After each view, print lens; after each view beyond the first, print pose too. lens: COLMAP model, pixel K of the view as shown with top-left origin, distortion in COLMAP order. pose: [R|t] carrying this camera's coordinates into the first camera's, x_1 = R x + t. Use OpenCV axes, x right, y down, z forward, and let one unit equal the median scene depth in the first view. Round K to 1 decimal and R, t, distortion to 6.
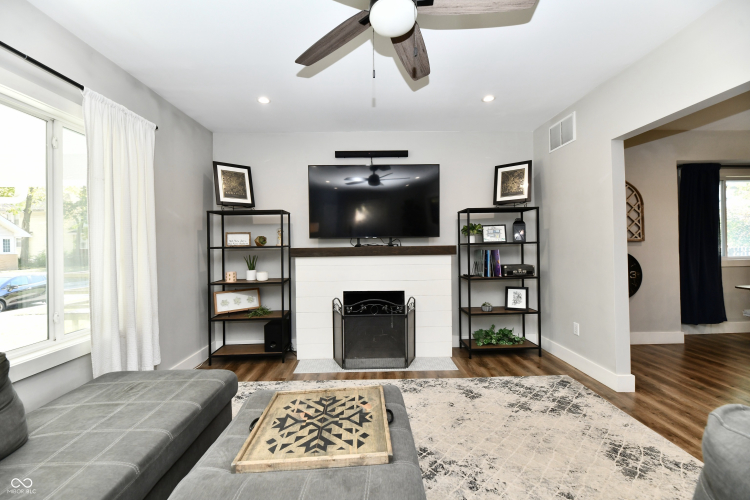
lens RADIAL K [[306.6, 0, 372.6], [0, 306.6, 244.8], [0, 0, 1]] dist [-0.002369, -0.001662]
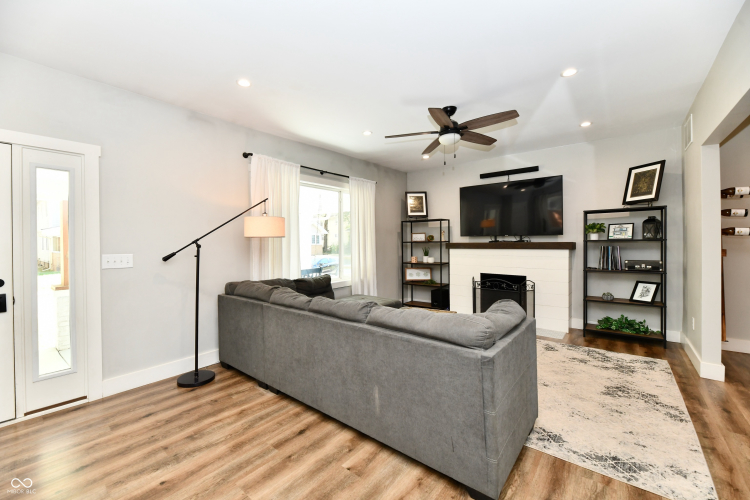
lens RADIAL K [[306.6, 0, 373.3], [0, 306.6, 244.8], [0, 0, 1]] dist [-0.002369, -0.001662]
pose [[0.769092, 0.013887, -0.638987, 0.435984], [-0.001186, 0.999793, 0.020301, -0.010248], [0.639136, -0.014856, 0.768950, -0.433134]]
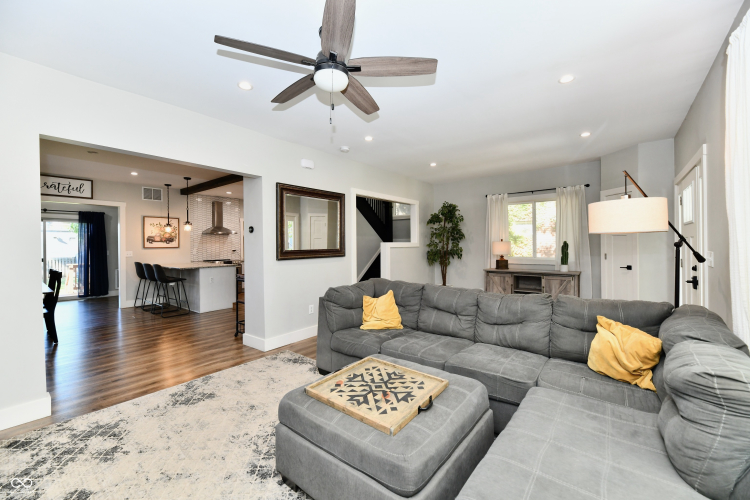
lens RADIAL K [[306.6, 0, 370.6], [0, 306.6, 246.2], [0, 0, 1]] dist [-0.002369, -0.001662]
pose [[-0.765686, 0.021380, 0.642859, -0.384066], [0.021641, 0.999738, -0.007473, 0.005259], [-0.642850, 0.008190, -0.765948, 0.796841]]
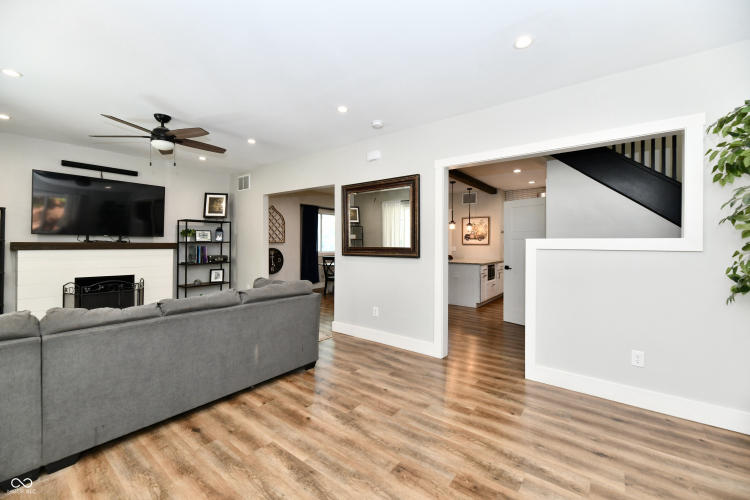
lens RADIAL K [[306.6, 0, 372.6], [0, 306.6, 244.4], [0, 0, 1]] dist [-0.002369, -0.001662]
pose [[0.625272, 0.018030, 0.780198, -0.305488], [-0.018624, 0.999793, -0.008179, 0.004379], [-0.780185, -0.009416, 0.625479, -0.706320]]
